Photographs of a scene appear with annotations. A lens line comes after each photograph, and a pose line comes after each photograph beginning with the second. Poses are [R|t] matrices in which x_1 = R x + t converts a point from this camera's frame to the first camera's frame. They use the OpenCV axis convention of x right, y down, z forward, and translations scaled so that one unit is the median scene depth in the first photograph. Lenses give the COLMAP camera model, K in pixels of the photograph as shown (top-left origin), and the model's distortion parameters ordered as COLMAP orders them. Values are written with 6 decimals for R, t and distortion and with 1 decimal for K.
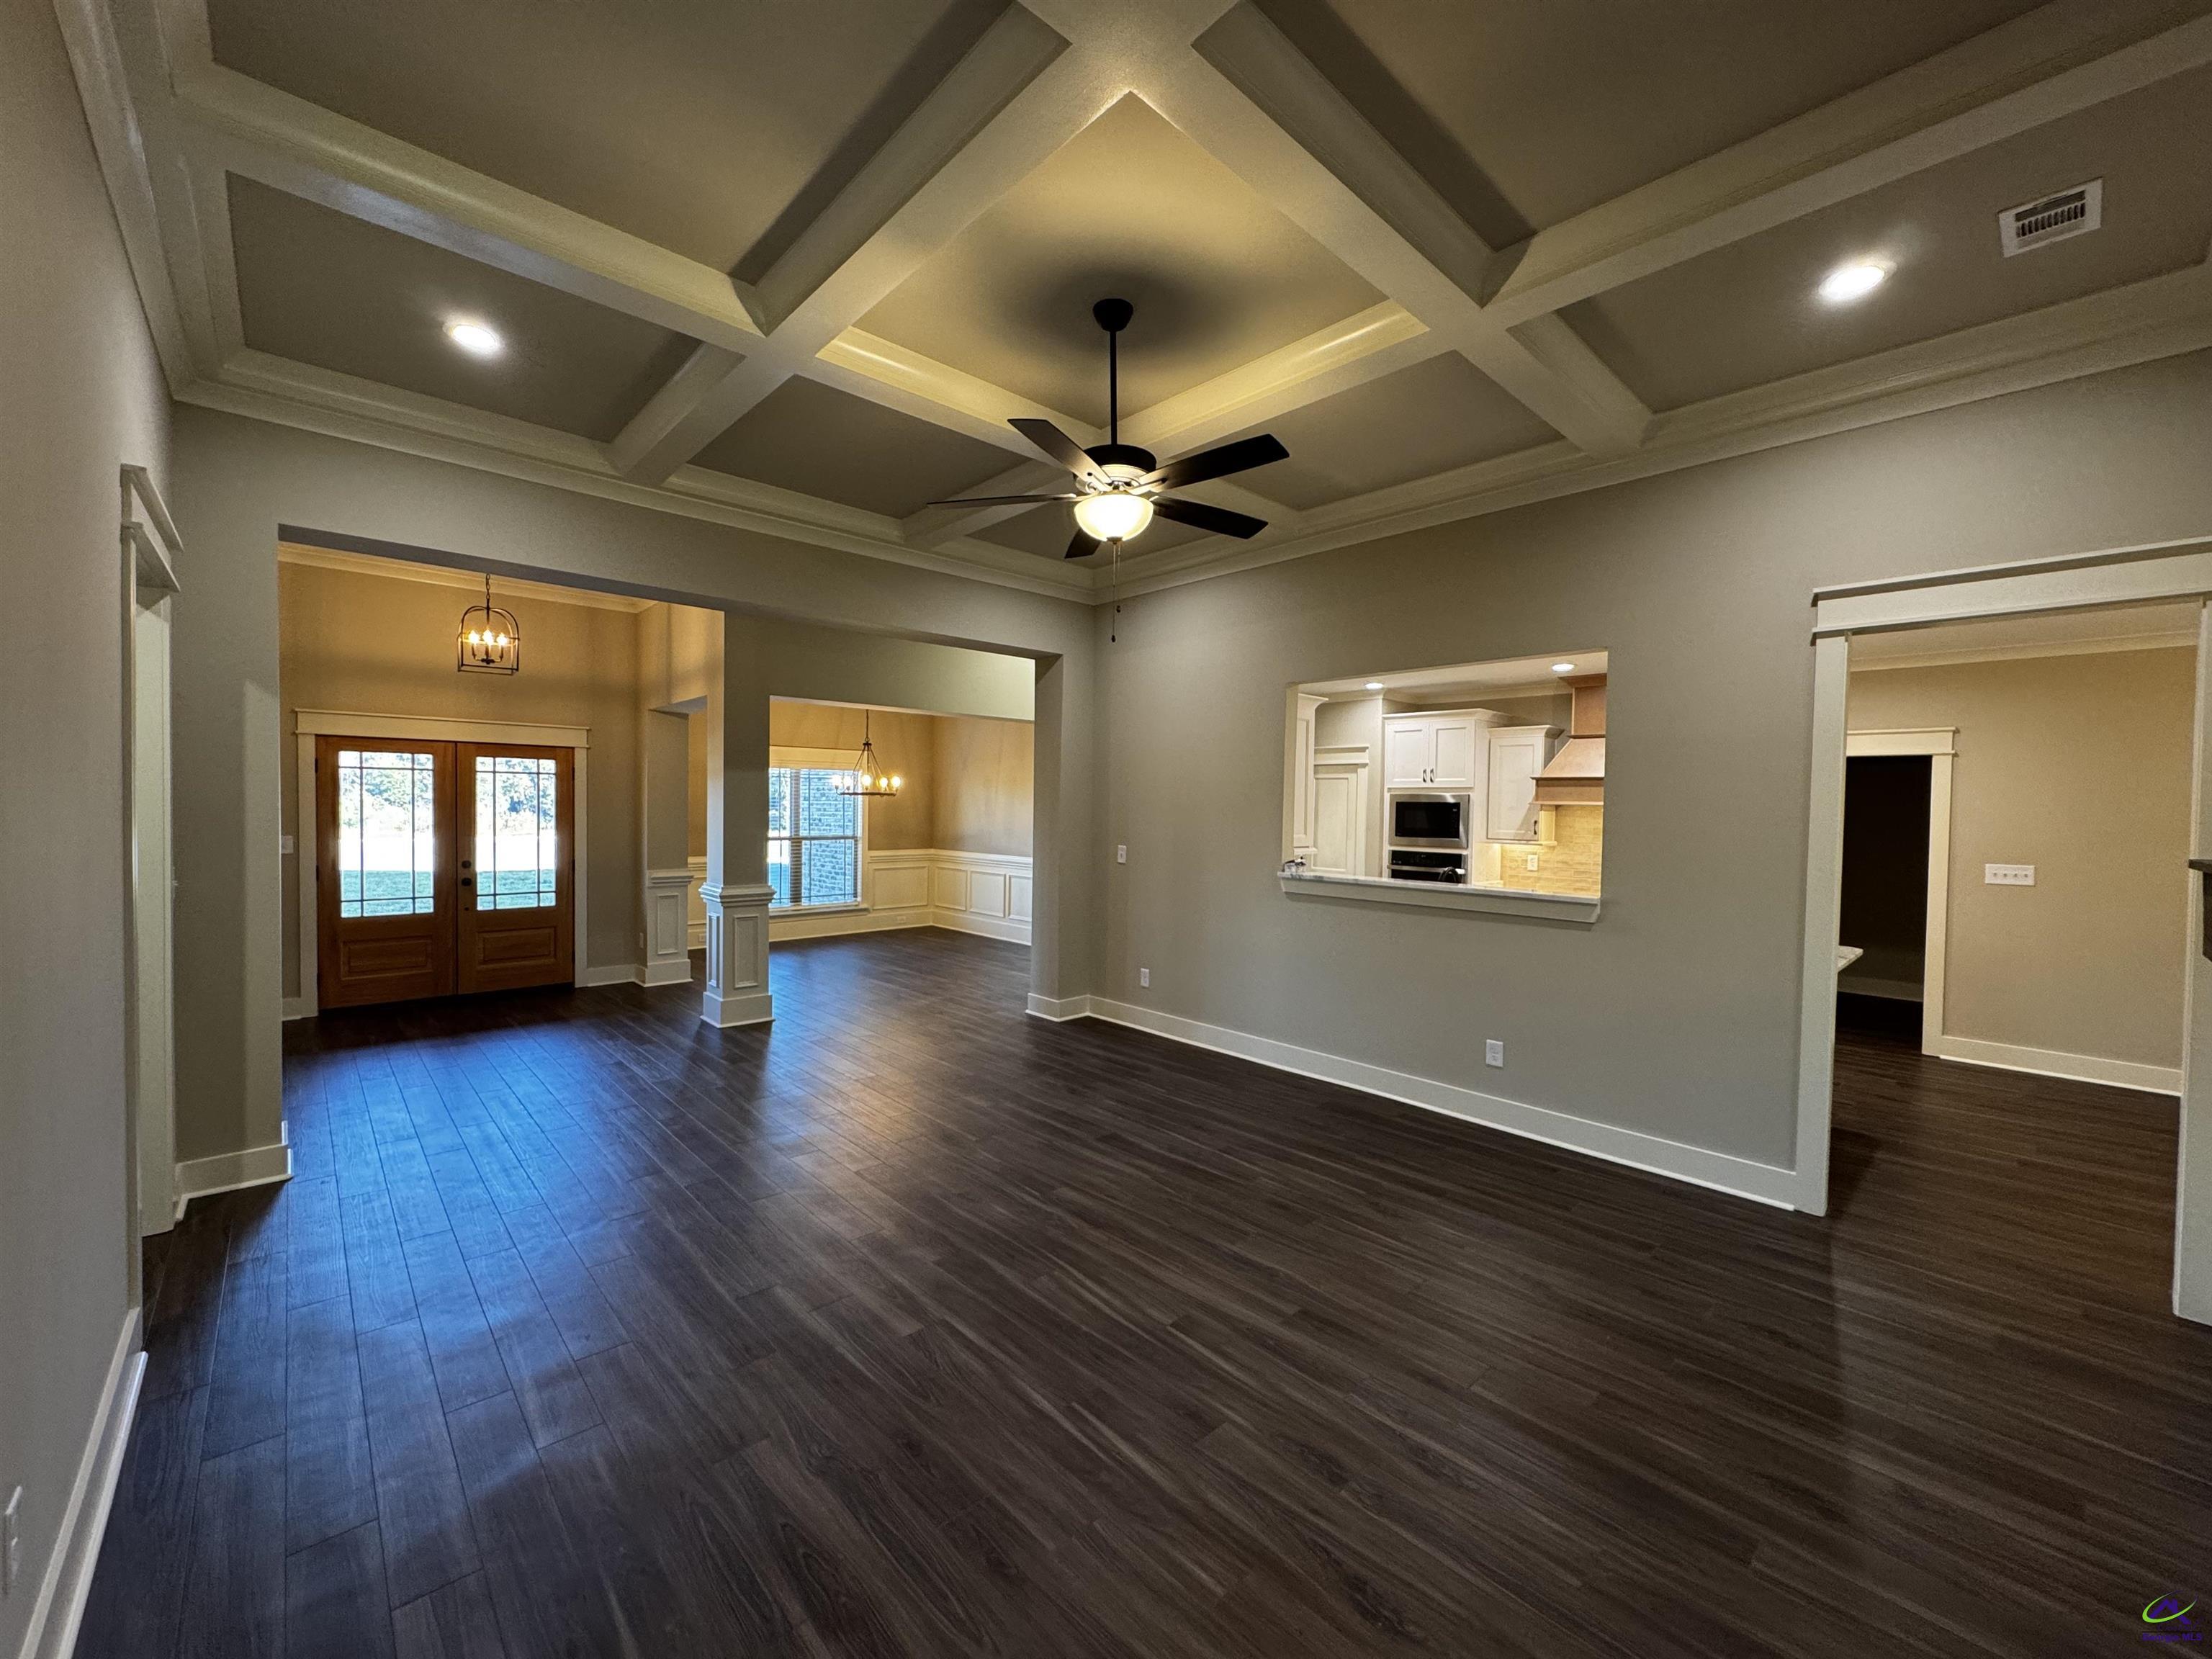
lens RADIAL K [[878.0, 0, 1107.2], [0, 878.0, 829.1], [0, 0, 1]] dist [-0.002487, 0.000654]
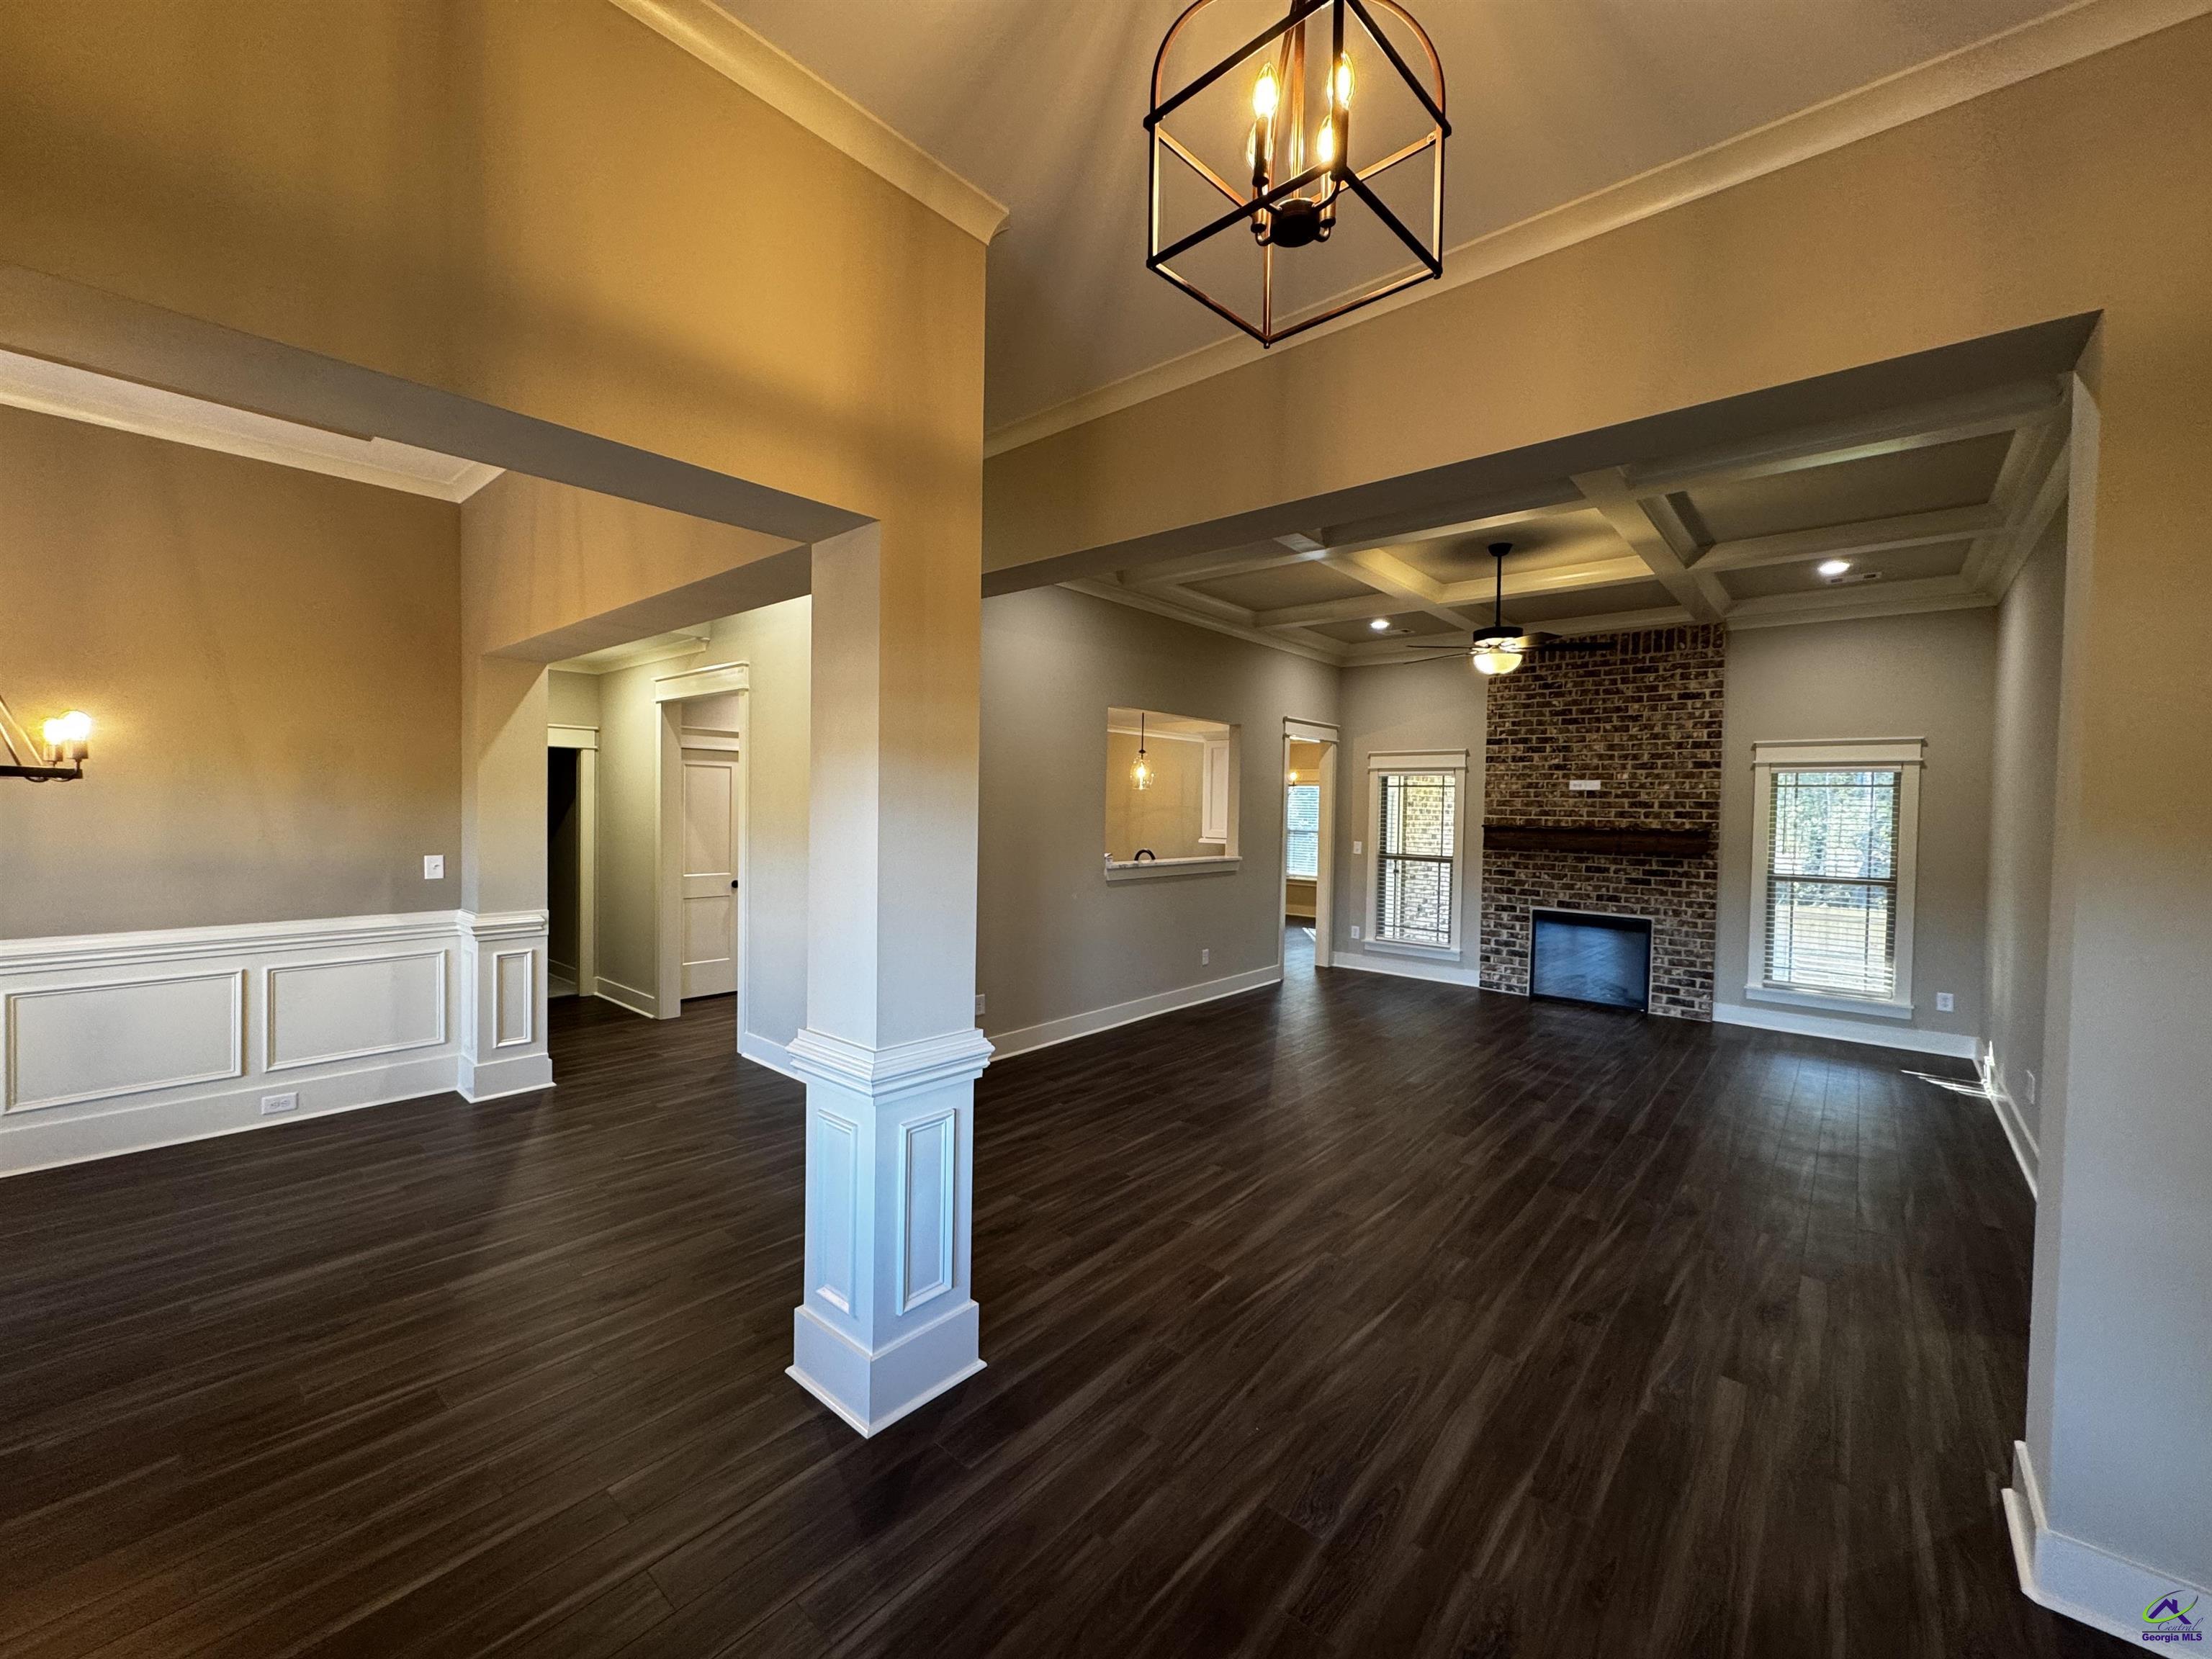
lens RADIAL K [[878.0, 0, 1101.7], [0, 878.0, 825.7], [0, 0, 1]] dist [-0.002487, 0.000654]
pose [[-0.104603, -0.040935, 0.993671, -0.903751], [0.008923, 0.999074, 0.042097, -0.049034], [-0.994474, 0.013270, -0.104141, 1.048496]]
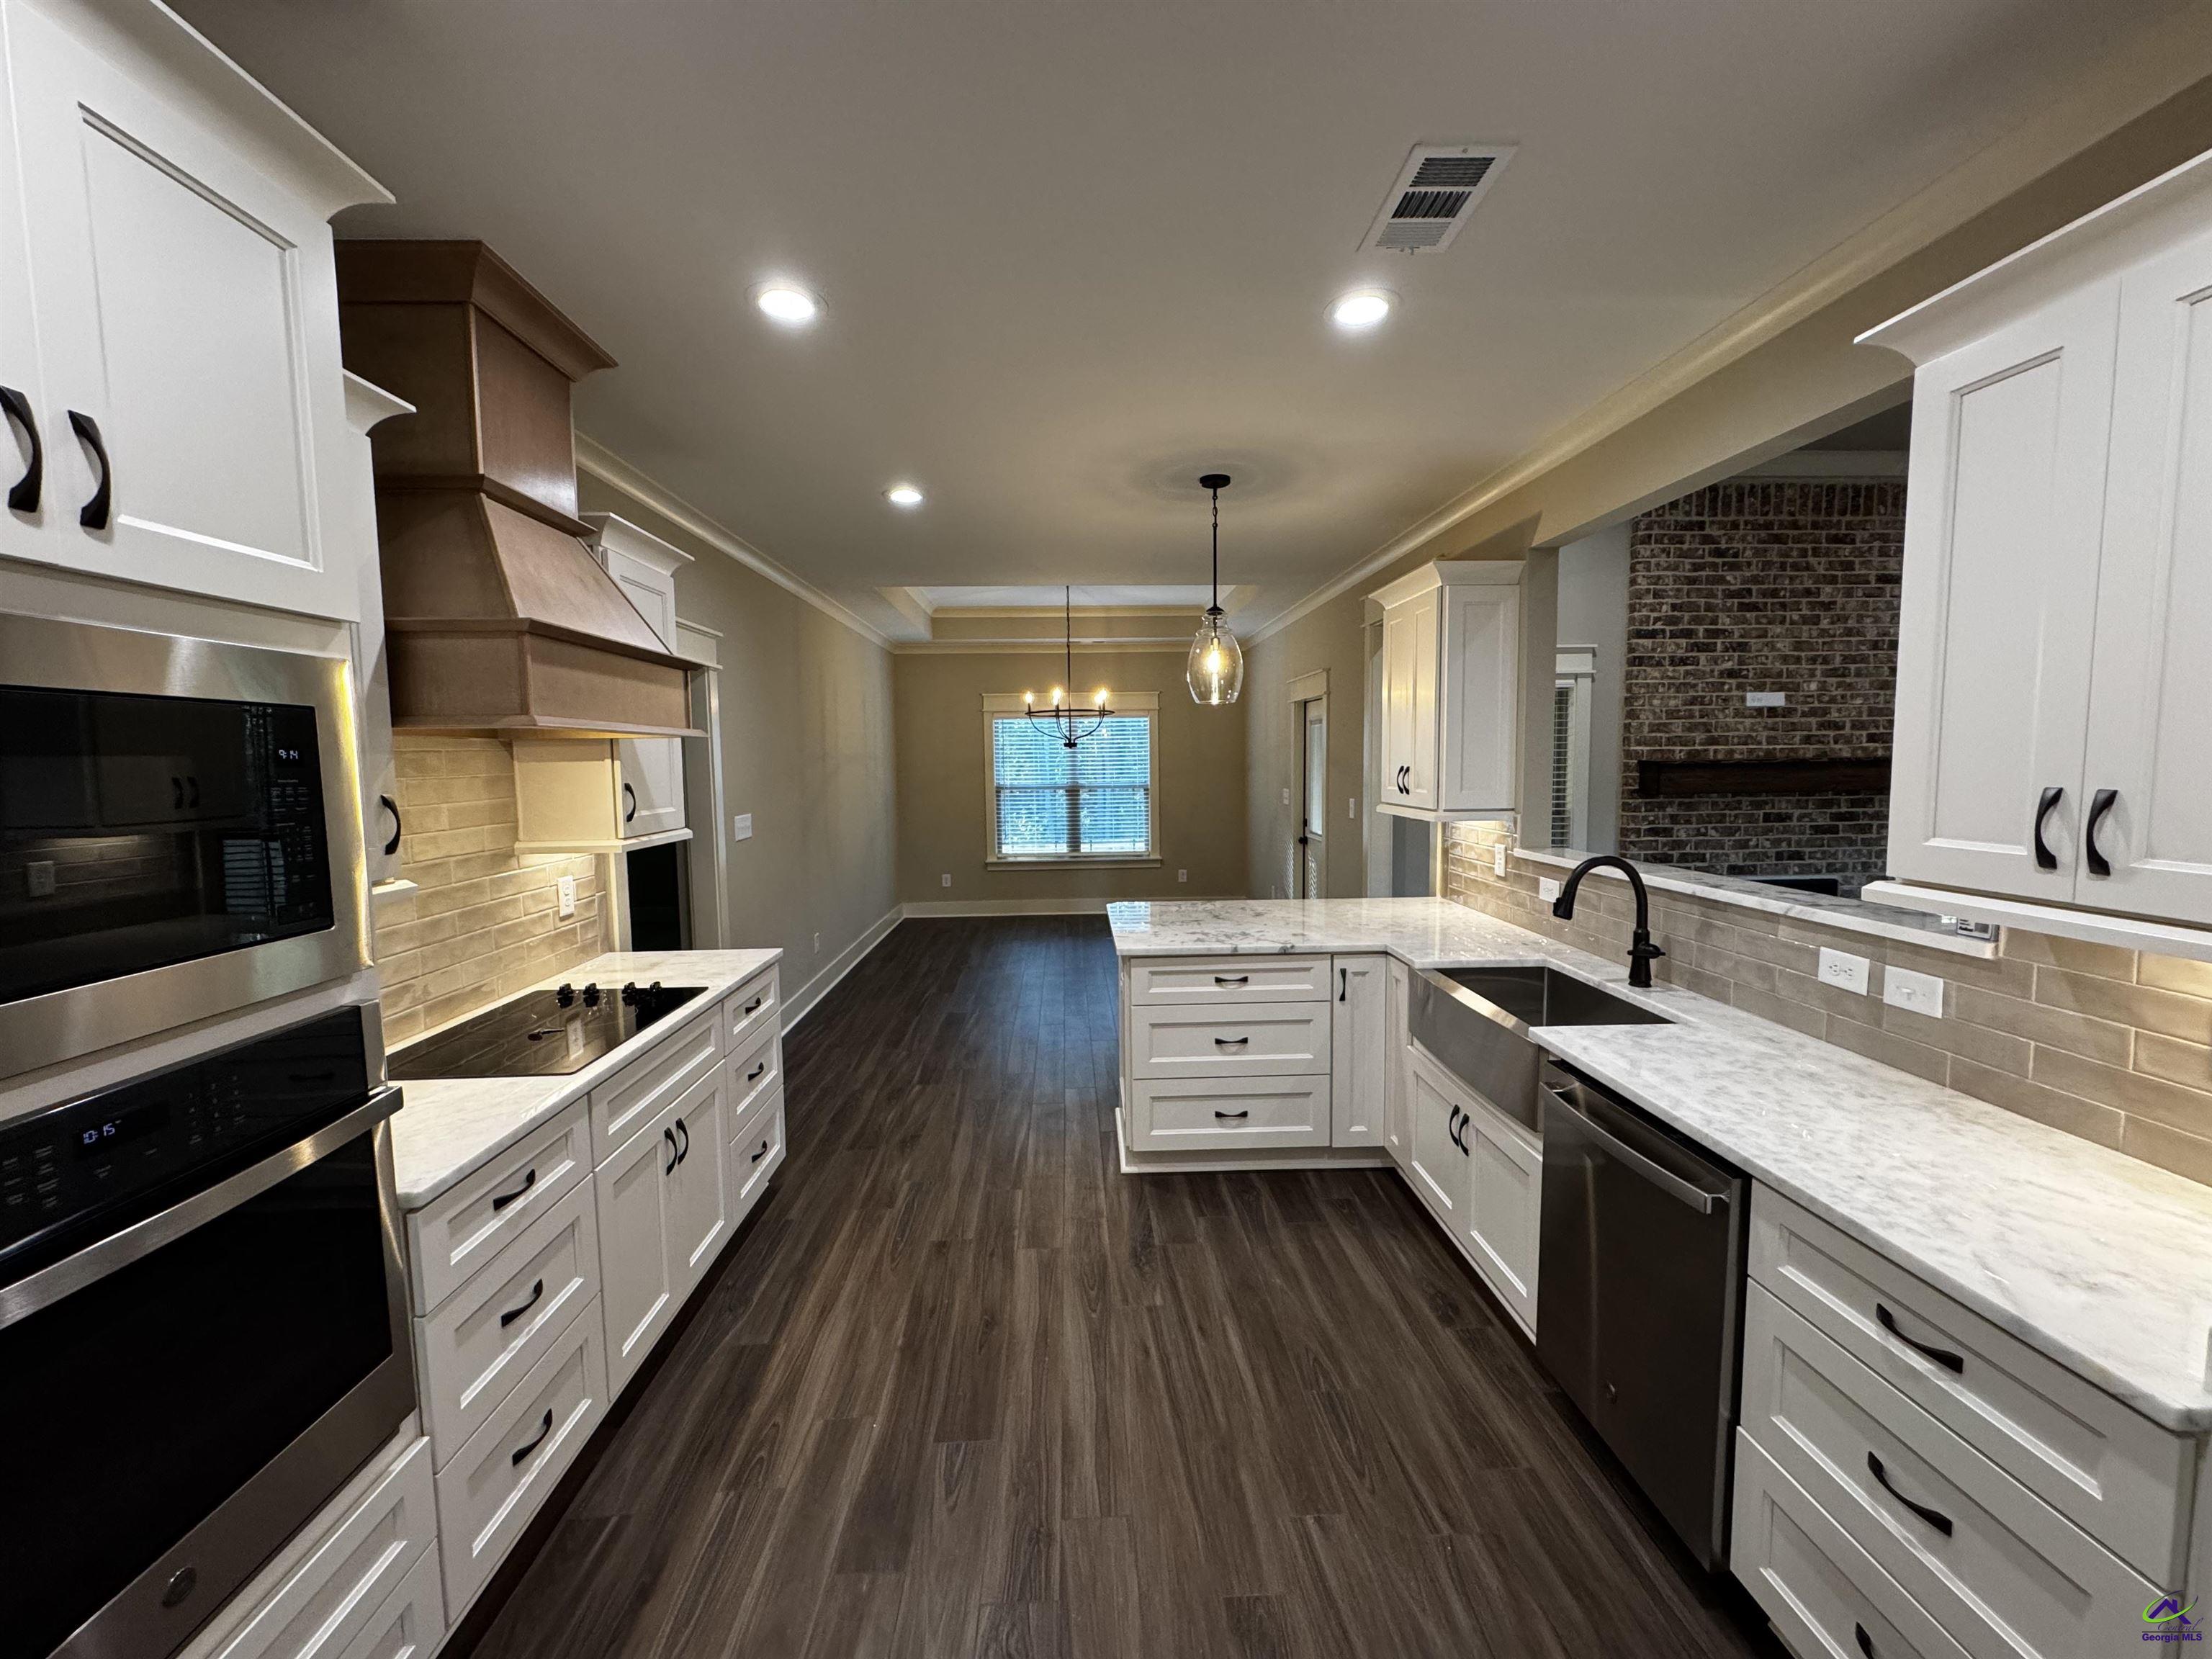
lens RADIAL K [[878.0, 0, 1105.8], [0, 878.0, 826.8], [0, 0, 1]] dist [-0.002487, 0.000654]
pose [[-0.757707, -0.056561, 0.650140, 0.238302], [0.020532, 0.993678, 0.110377, -0.030824], [-0.652272, 0.096983, -0.751755, 1.354438]]
